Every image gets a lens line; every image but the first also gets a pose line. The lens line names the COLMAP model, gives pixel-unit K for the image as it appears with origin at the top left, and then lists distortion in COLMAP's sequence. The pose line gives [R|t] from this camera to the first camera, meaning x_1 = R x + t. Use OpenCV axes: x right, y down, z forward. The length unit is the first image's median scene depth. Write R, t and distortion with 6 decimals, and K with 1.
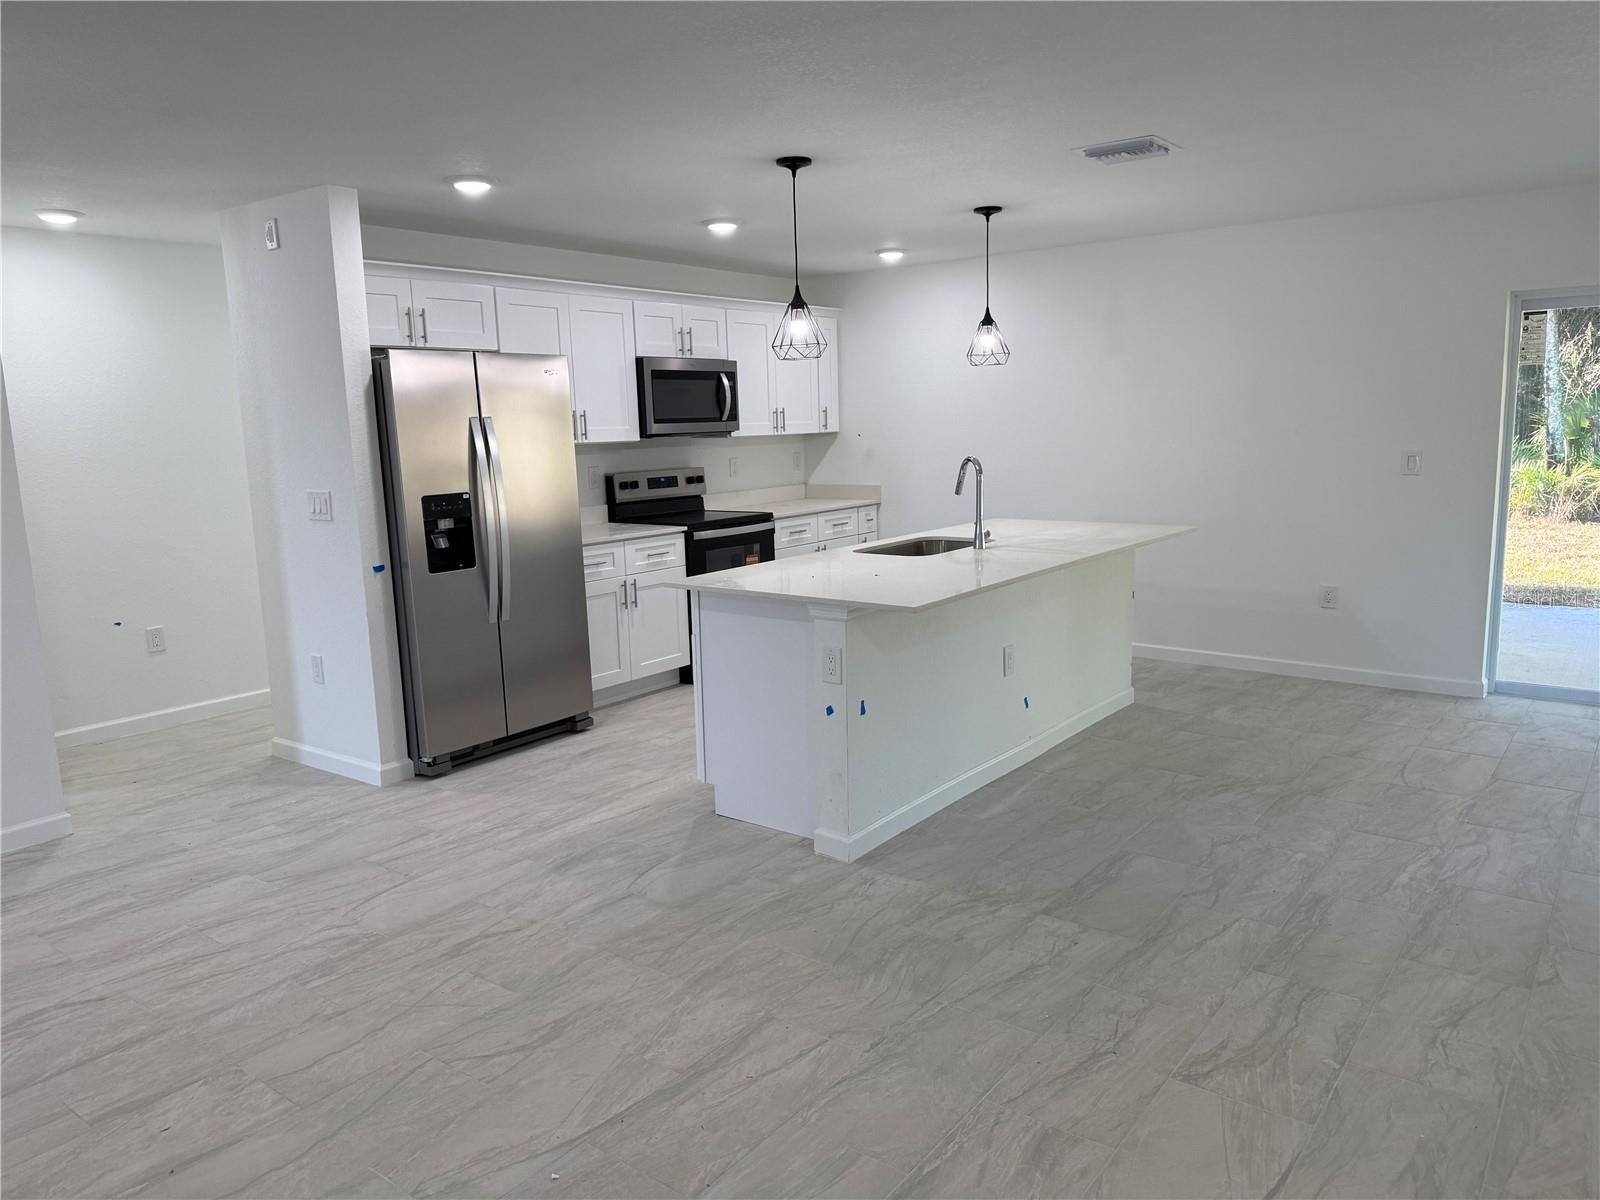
lens RADIAL K [[1129.9, 0, 800.0], [0, 1129.9, 600.0], [0, 0, 1]] dist [0.062021, -0.076090]
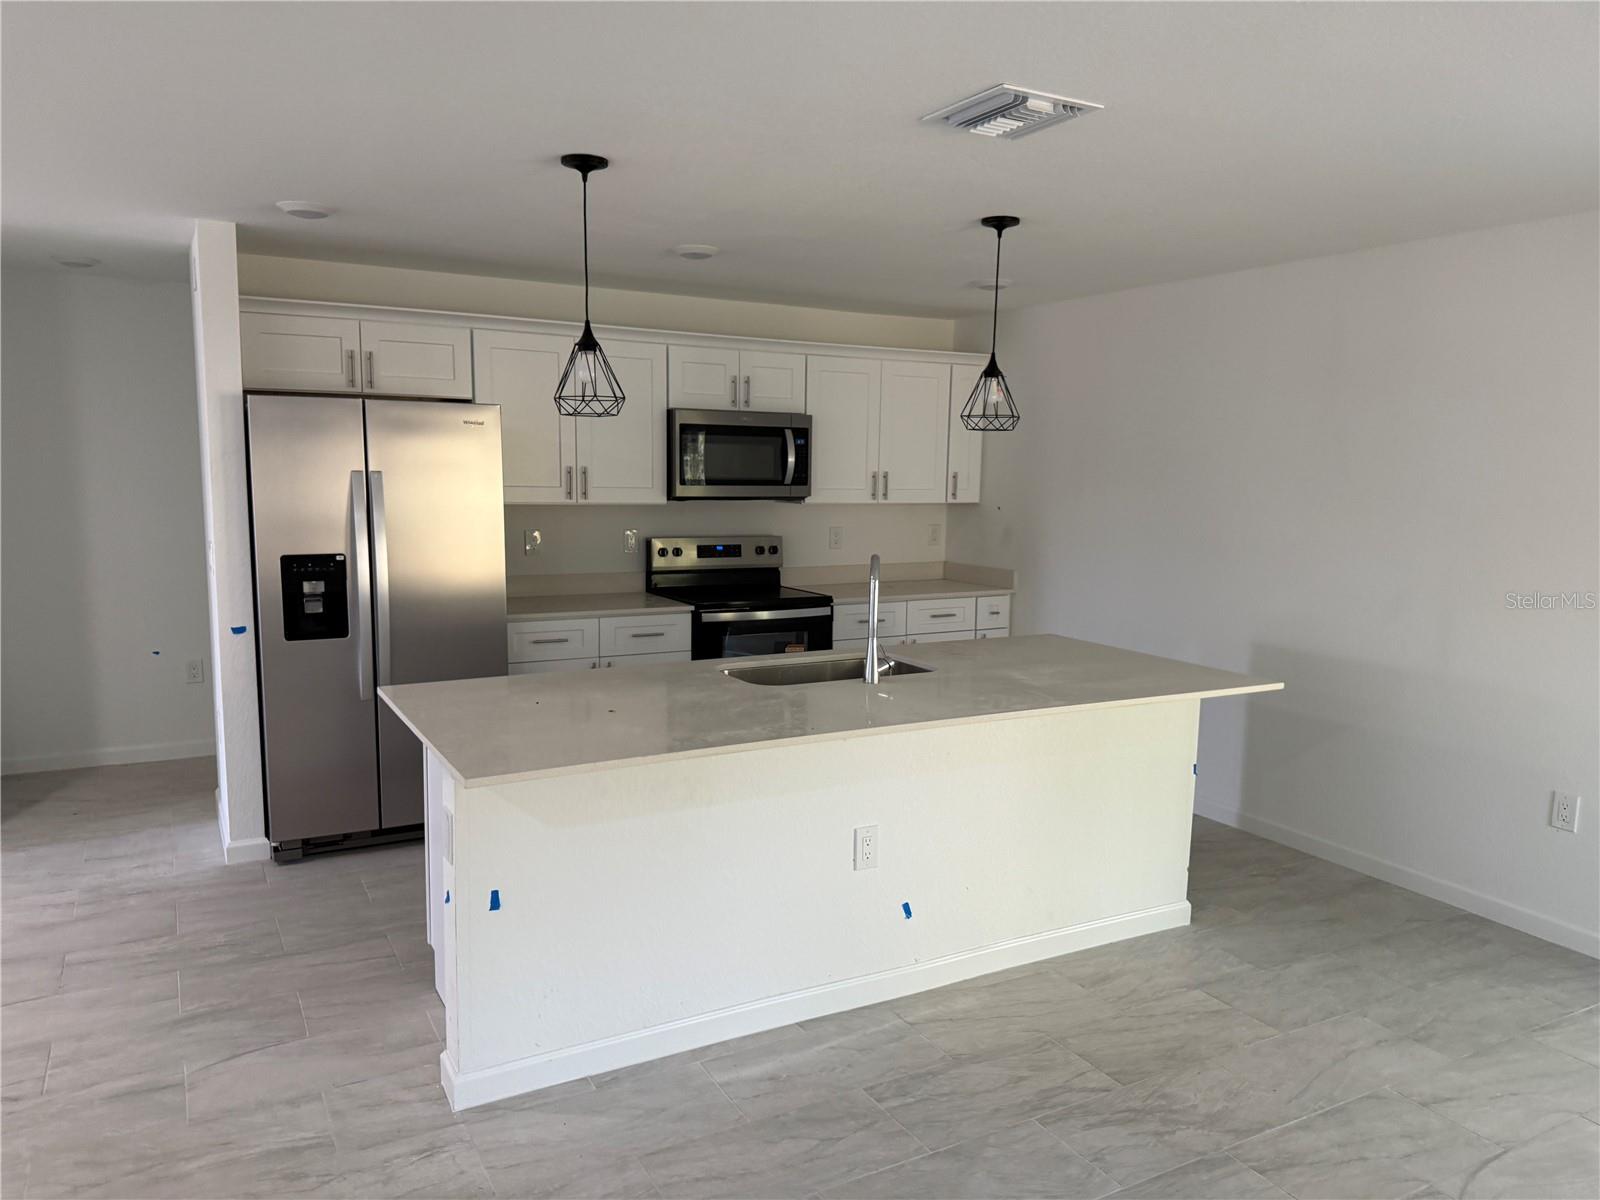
lens RADIAL K [[1129.9, 0, 800.0], [0, 1129.9, 600.0], [0, 0, 1]] dist [0.062021, -0.076090]
pose [[0.915482, 0.087307, -0.392772, 0.409784], [-0.103543, 0.994418, -0.020296, -0.080190], [0.388808, 0.059250, 0.919412, 0.326349]]
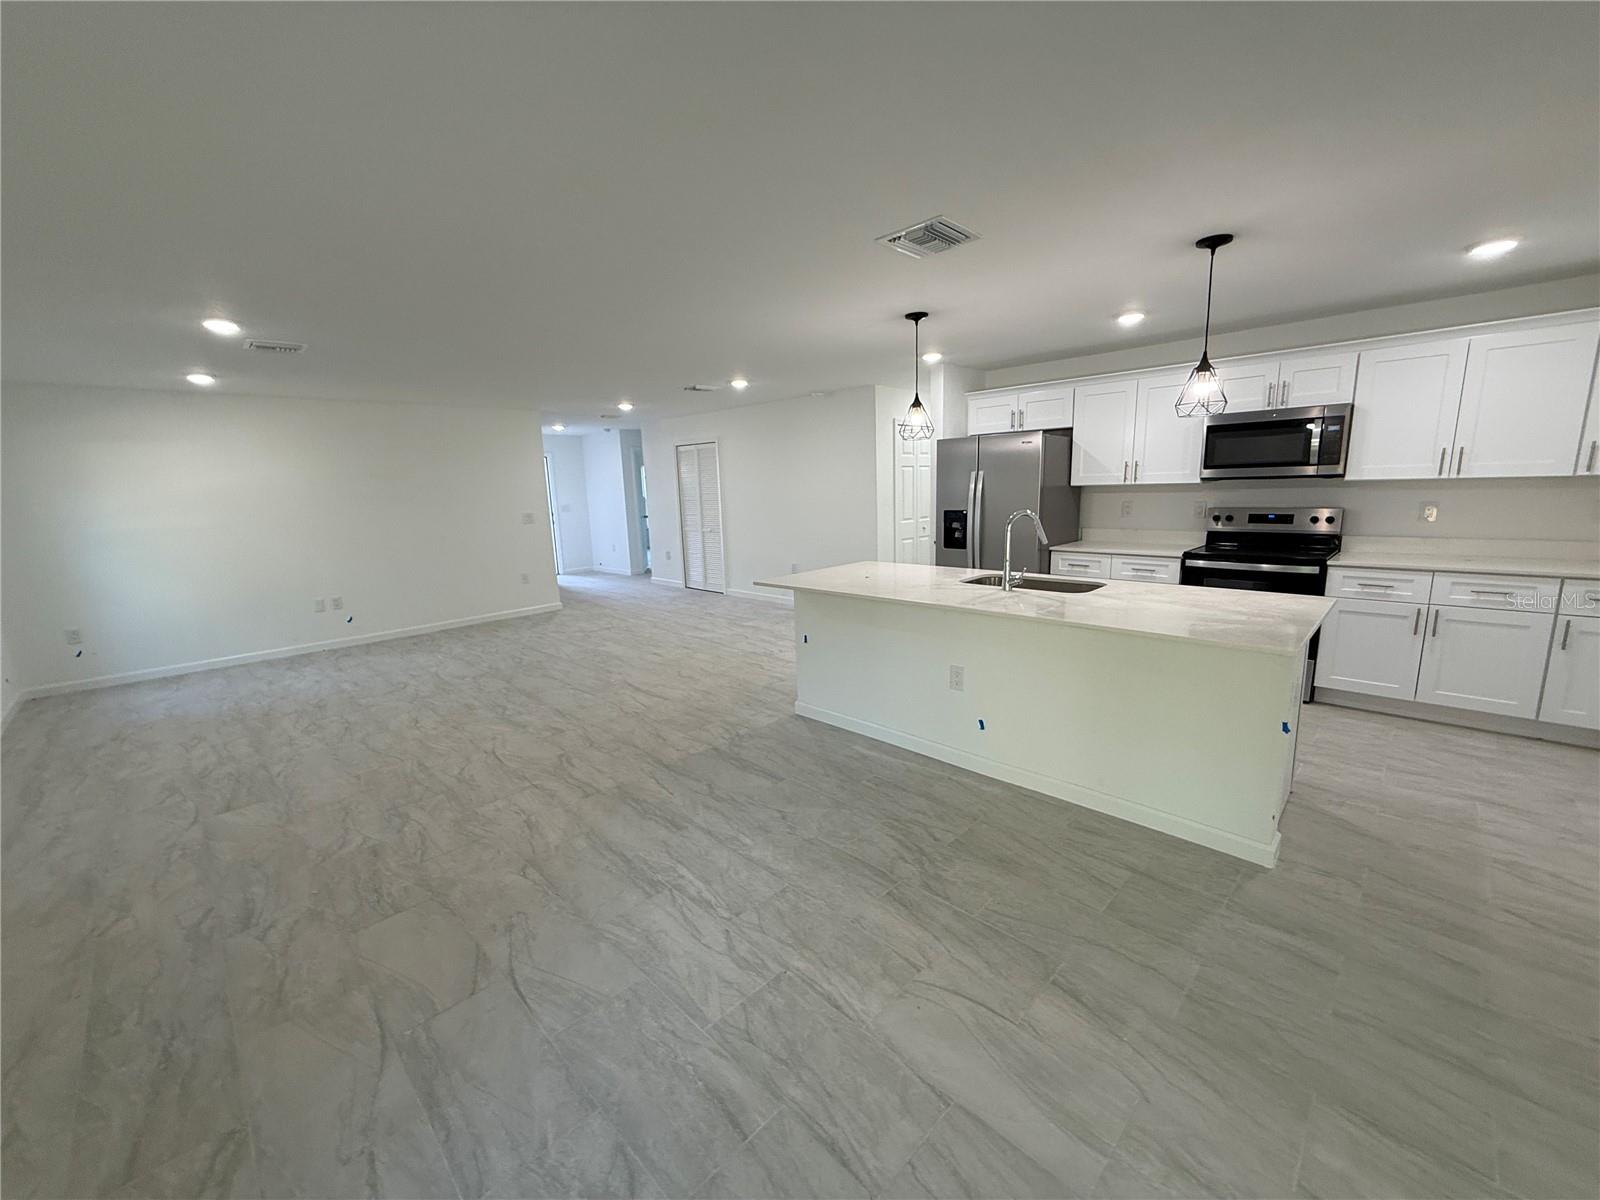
lens RADIAL K [[640.6, 0, 796.8], [0, 640.6, 603.4], [0, 0, 1]] dist [0.001499, 0.000088]
pose [[-0.135696, 0.213396, -0.967496, 0.863664], [-0.124135, 0.965171, 0.230294, -0.162360], [0.982943, 0.151350, -0.104480, 0.886603]]
